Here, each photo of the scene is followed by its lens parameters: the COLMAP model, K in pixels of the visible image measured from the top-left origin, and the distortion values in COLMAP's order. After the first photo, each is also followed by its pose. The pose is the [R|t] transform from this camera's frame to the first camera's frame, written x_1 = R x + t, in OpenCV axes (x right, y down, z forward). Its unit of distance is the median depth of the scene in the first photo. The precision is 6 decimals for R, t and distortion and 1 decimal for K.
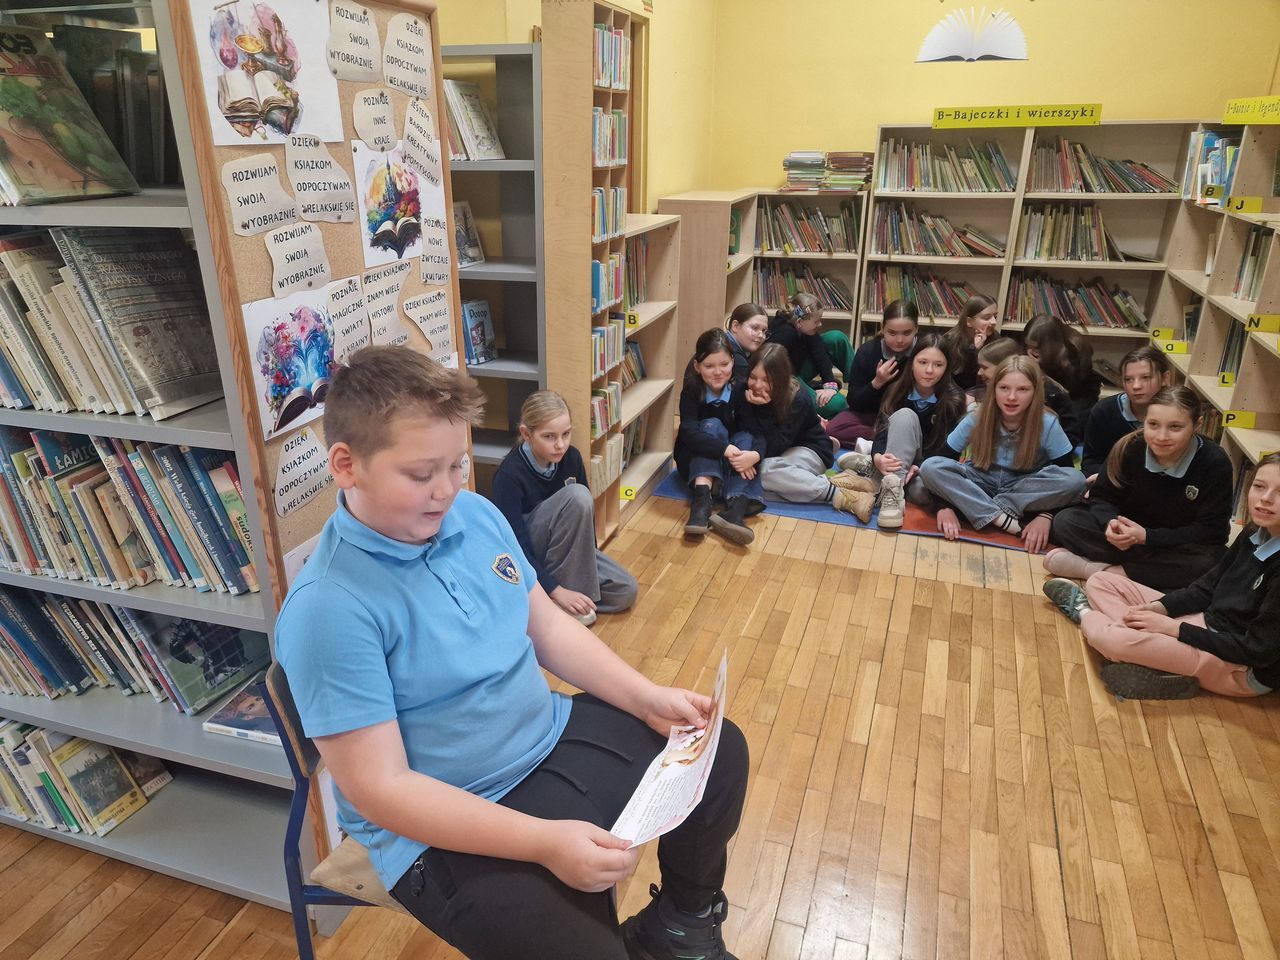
lens RADIAL K [[866.7, 0, 631.2], [0, 866.7, 486.7], [0, 0, 1]] dist [0.046767, -0.053327]
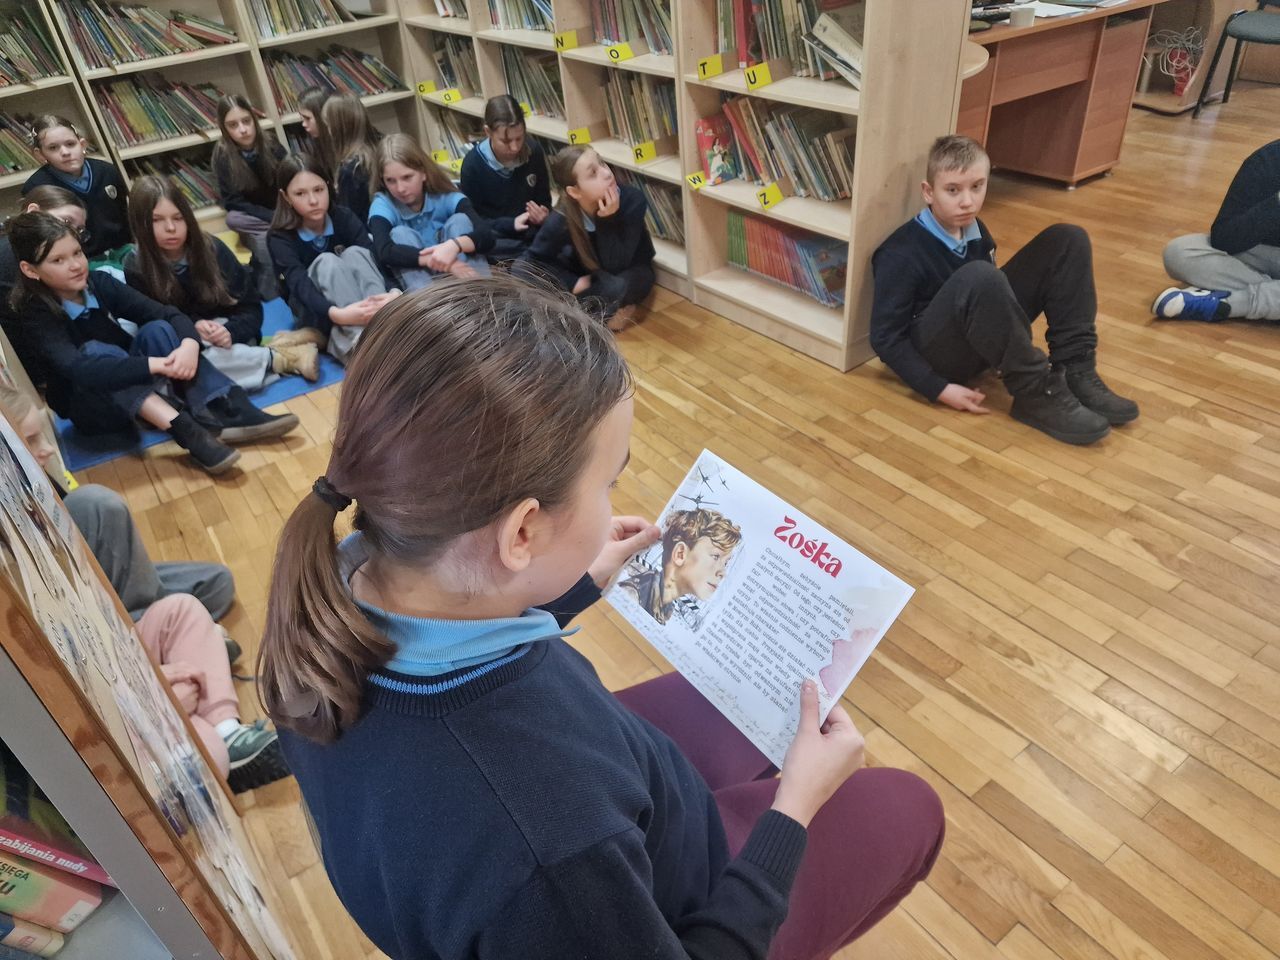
lens RADIAL K [[866.7, 0, 646.2], [0, 866.7, 484.8], [0, 0, 1]] dist [0.046767, -0.053327]
pose [[0.552601, -0.523876, 0.648218, -0.324547], [0.387360, 0.850086, 0.356800, -0.098841], [-0.737960, 0.053926, 0.672686, 0.334805]]
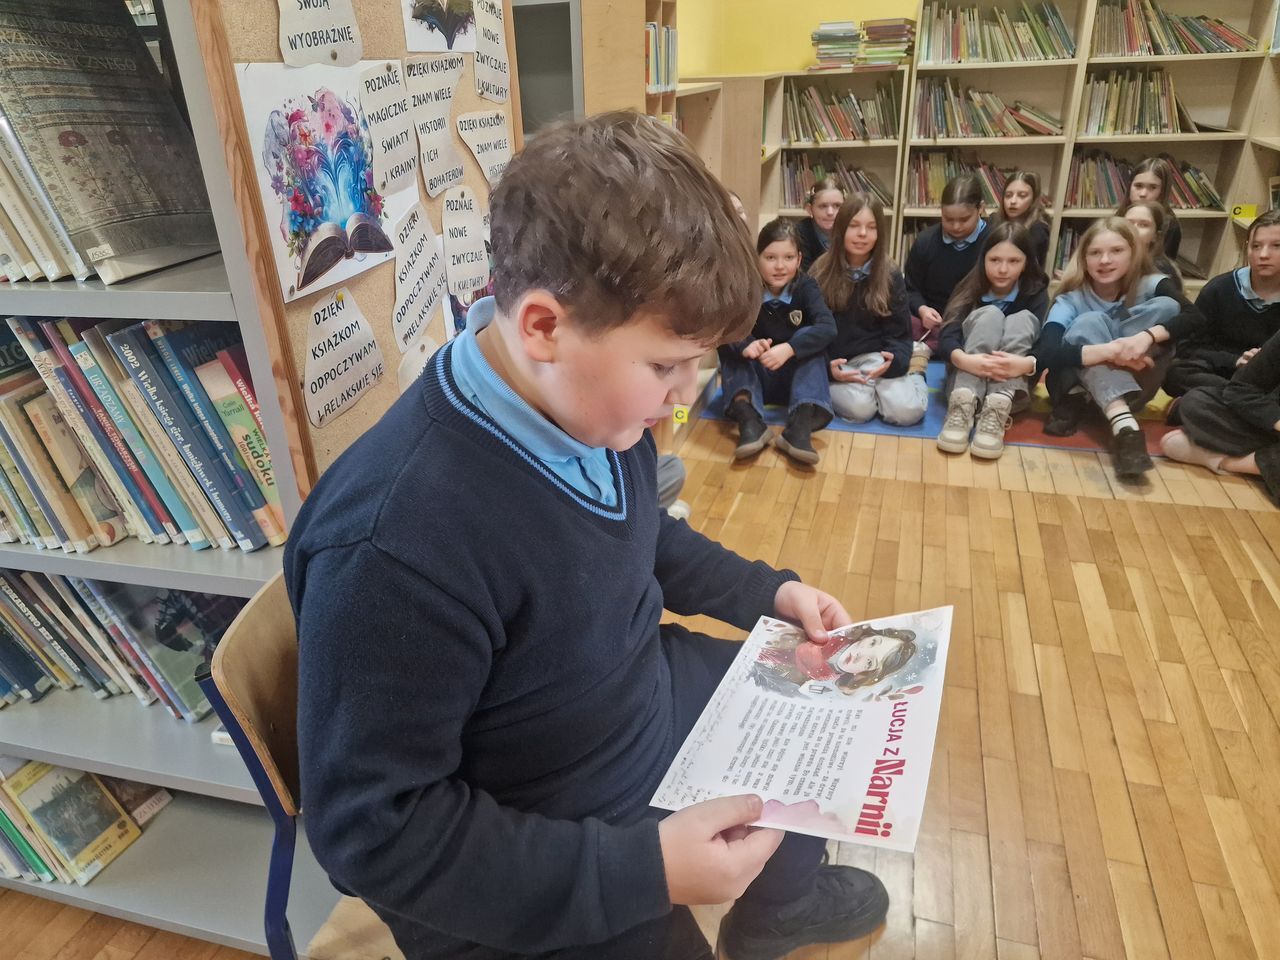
lens RADIAL K [[866.7, 0, 631.7], [0, 866.7, 478.2], [0, 0, 1]] dist [0.046767, -0.053327]
pose [[0.998017, -0.055076, 0.030473, -0.133318], [0.053410, 0.997164, 0.053030, 0.036400], [-0.033307, -0.051298, 0.998128, 0.242033]]
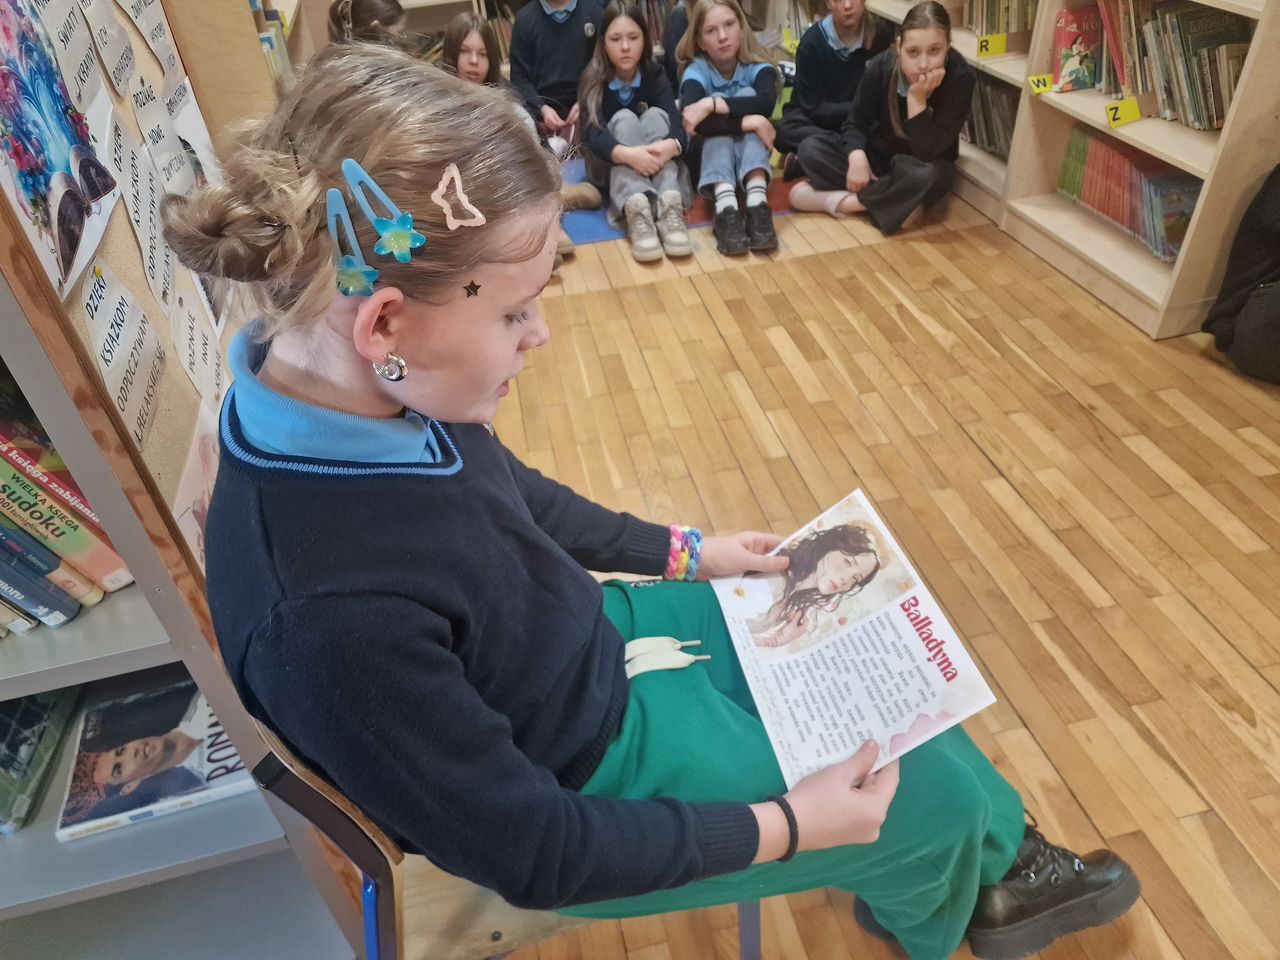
lens RADIAL K [[866.7, 0, 633.2], [0, 866.7, 485.8], [0, 0, 1]] dist [0.046767, -0.053327]
pose [[0.842746, -0.382457, 0.378822, -0.256140], [0.260442, 0.905561, 0.334859, -0.028783], [-0.471116, -0.183539, 0.862765, 0.310739]]
